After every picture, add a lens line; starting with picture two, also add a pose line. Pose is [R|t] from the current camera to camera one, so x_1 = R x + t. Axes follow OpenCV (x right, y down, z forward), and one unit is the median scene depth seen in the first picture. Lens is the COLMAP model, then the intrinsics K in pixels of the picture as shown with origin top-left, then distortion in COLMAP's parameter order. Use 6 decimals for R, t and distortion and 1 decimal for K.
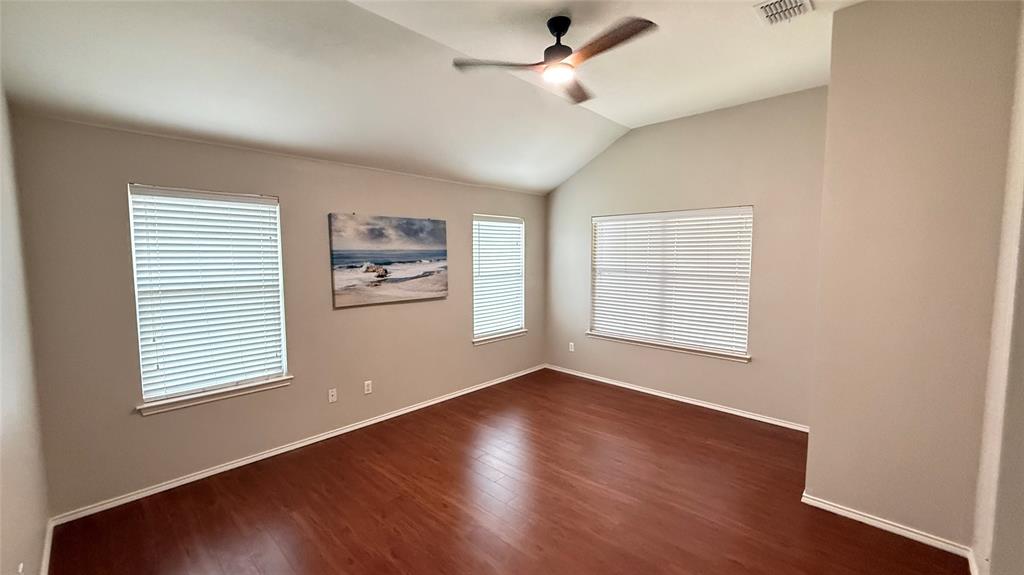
lens RADIAL K [[406.9, 0, 509.0], [0, 406.9, 287.5], [0, 0, 1]] dist [0.002329, 0.000220]
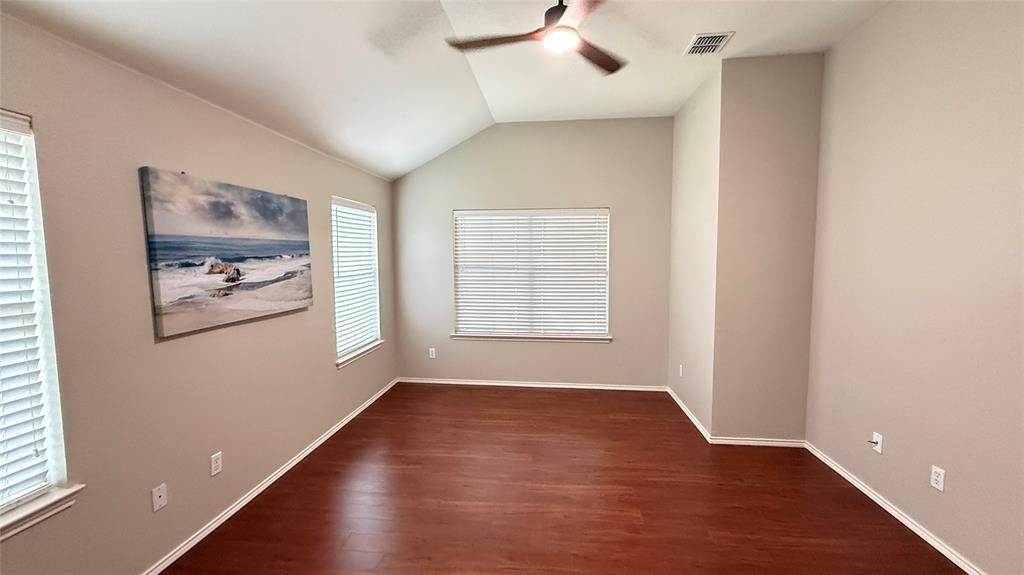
lens RADIAL K [[406.9, 0, 509.0], [0, 406.9, 287.5], [0, 0, 1]] dist [0.002329, 0.000220]
pose [[0.798174, -0.048202, 0.600496, -0.335431], [0.051837, 0.998592, 0.011256, -0.000866], [-0.600193, 0.022144, 0.799549, 0.235332]]
